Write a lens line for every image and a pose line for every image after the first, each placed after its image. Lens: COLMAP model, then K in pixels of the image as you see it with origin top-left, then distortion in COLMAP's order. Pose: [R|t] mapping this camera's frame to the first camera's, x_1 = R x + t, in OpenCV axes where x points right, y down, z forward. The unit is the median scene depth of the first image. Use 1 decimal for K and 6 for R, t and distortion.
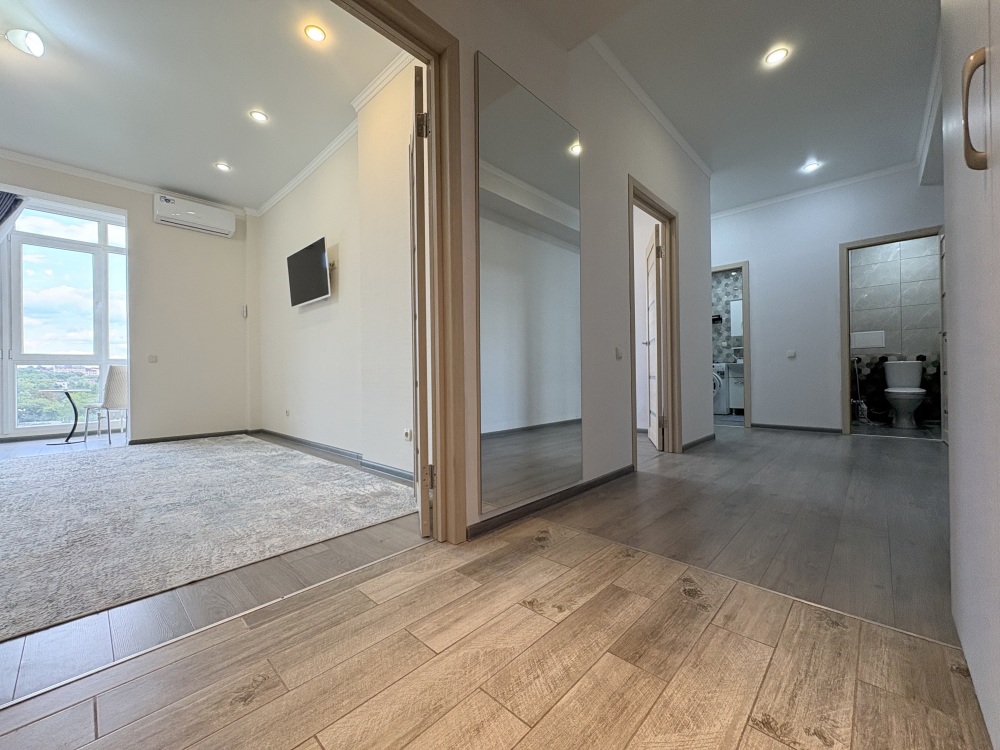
lens RADIAL K [[398.9, 0, 499.2], [0, 398.9, 374.8], [0, 0, 1]] dist [0.000791, 0.000103]
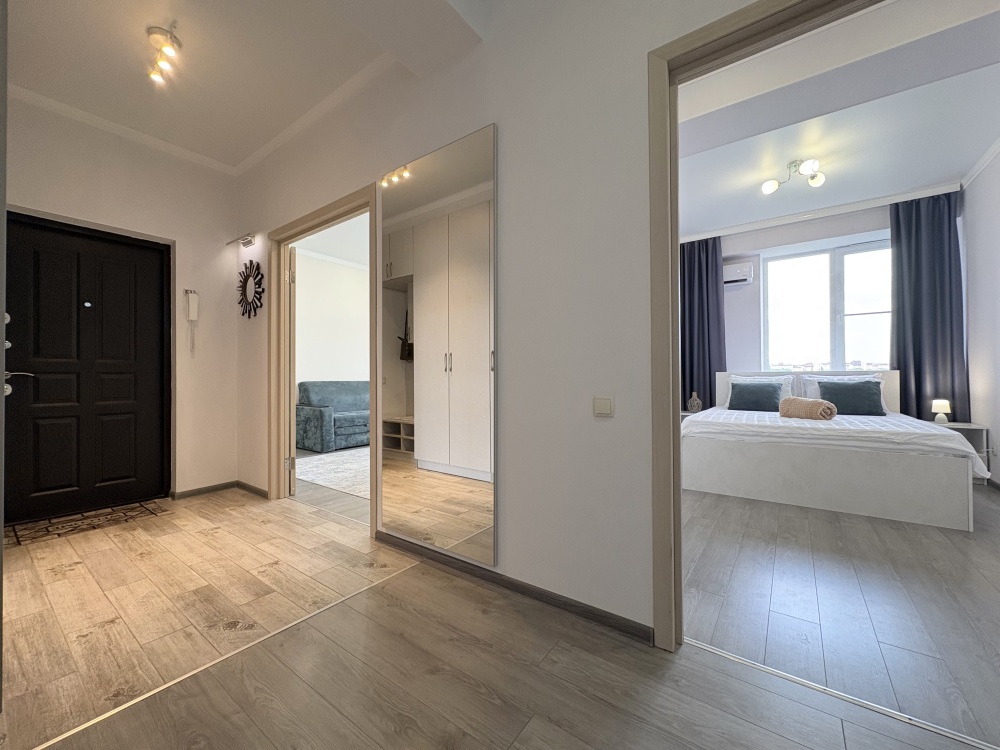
lens RADIAL K [[398.9, 0, 499.2], [0, 398.9, 374.8], [0, 0, 1]] dist [0.000791, 0.000103]
pose [[0.126983, 0.006683, -0.991882, 1.306568], [0.004104, 0.999965, 0.007263, -0.160940], [0.991896, -0.004993, 0.126952, 1.211848]]
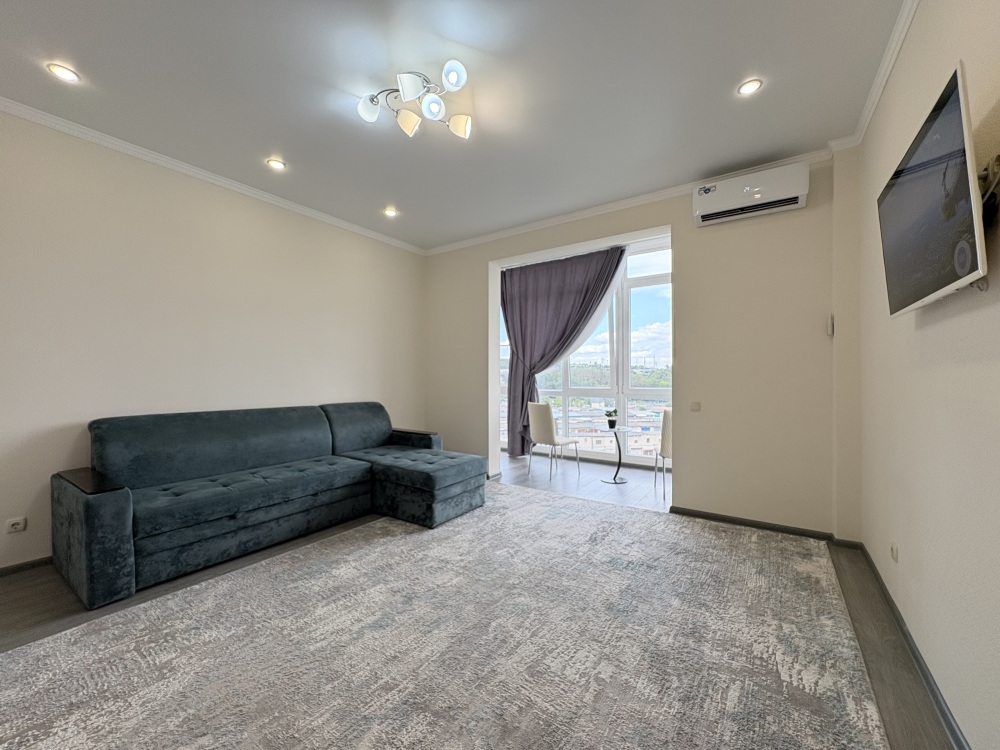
lens RADIAL K [[400.9, 0, 500.2], [0, 400.9, 373.8], [0, 0, 1]] dist [0.000357, 0.000019]
pose [[0.153117, 0.006558, -0.988186, -0.416109], [-0.002234, 0.999978, 0.006290, -0.268362], [0.988206, 0.001244, 0.153128, 1.289150]]
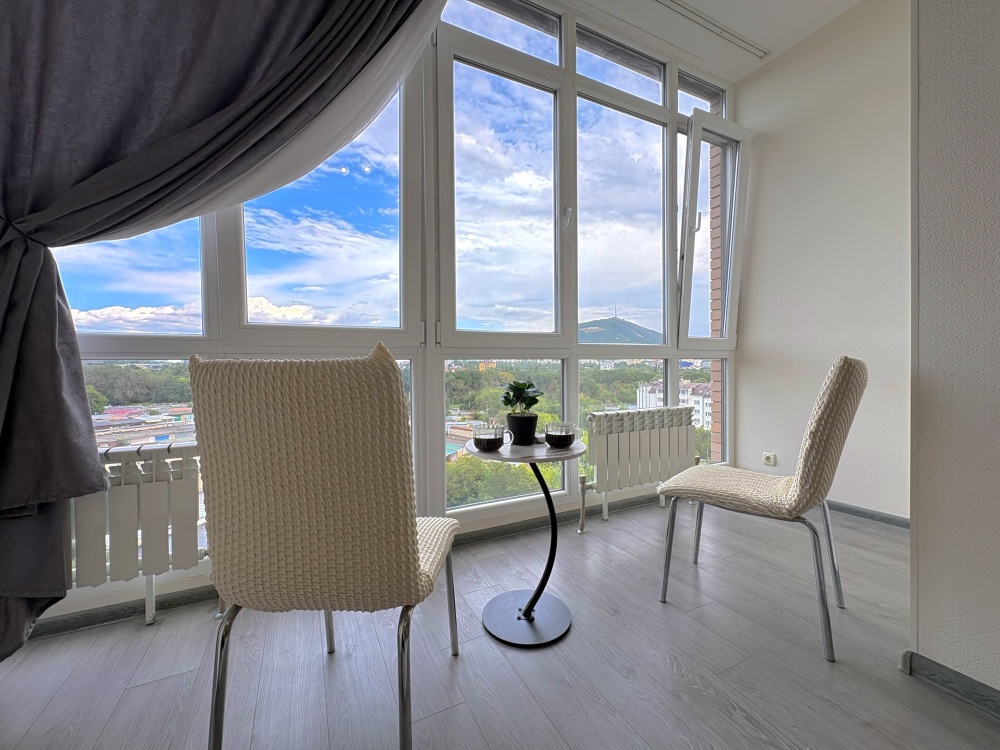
lens RADIAL K [[398.9, 0, 499.2], [0, 398.9, 374.8], [0, 0, 1]] dist [0.000791, 0.000103]
pose [[0.938409, 0.007562, -0.345444, -2.738951], [-0.000802, 0.999805, 0.019708, -0.043713], [0.345525, -0.018218, 0.938233, 1.723617]]
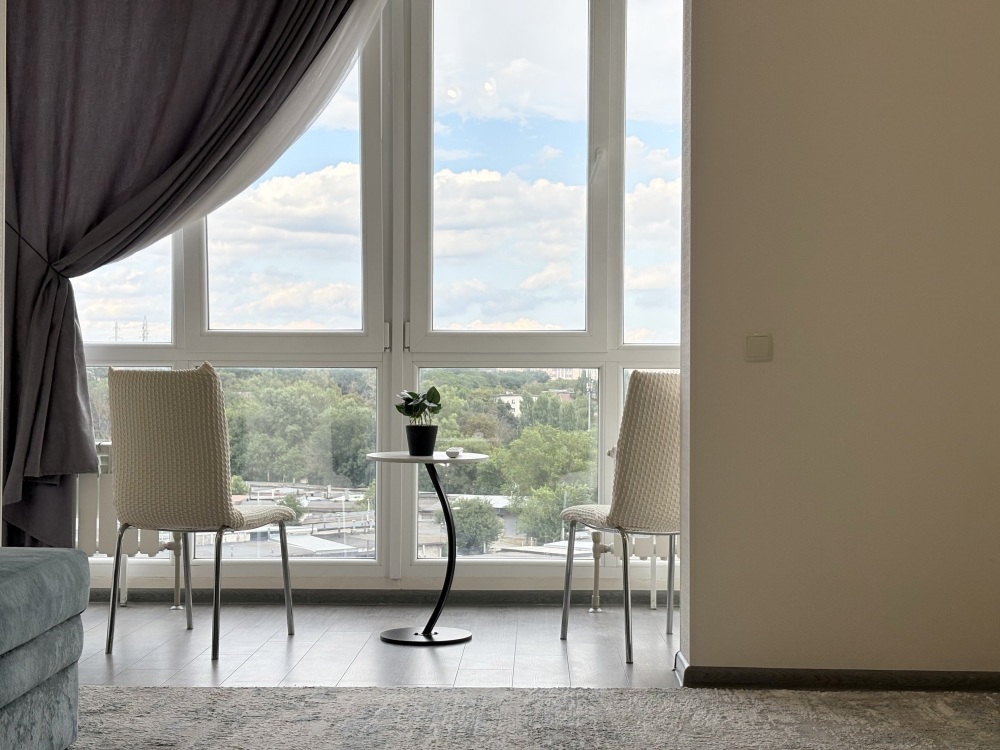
lens RADIAL K [[1504.5, 0, 500.0], [0, 1504.5, 375.0], [0, 0, 1]] dist [0.189377, -0.725445]
pose [[0.668885, 0.007825, -0.743324, -0.698635], [-0.013390, 0.999909, -0.001523, -0.046055], [0.743245, 0.010972, 0.668929, 0.633377]]
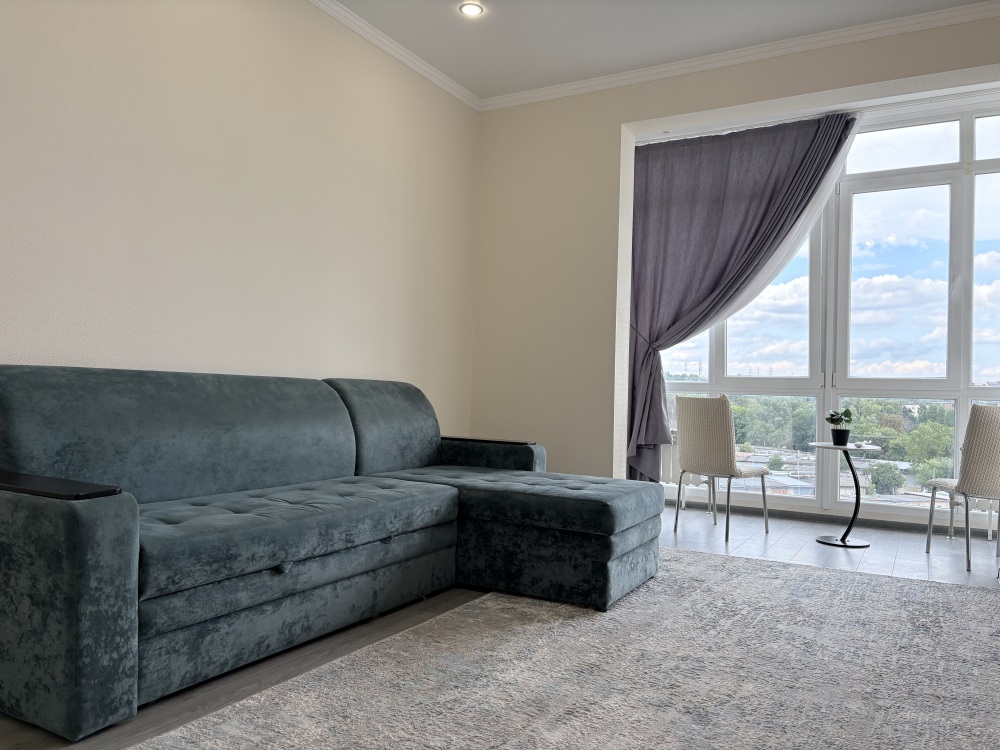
lens RADIAL K [[758.0, 0, 500.6], [0, 758.0, 375.0], [0, 0, 1]] dist [0.041567, -0.043449]
pose [[0.243744, -0.000904, -0.969839, -0.583686], [-0.030337, 0.999503, -0.008557, -0.085636], [0.969365, 0.031508, 0.243595, 0.594980]]
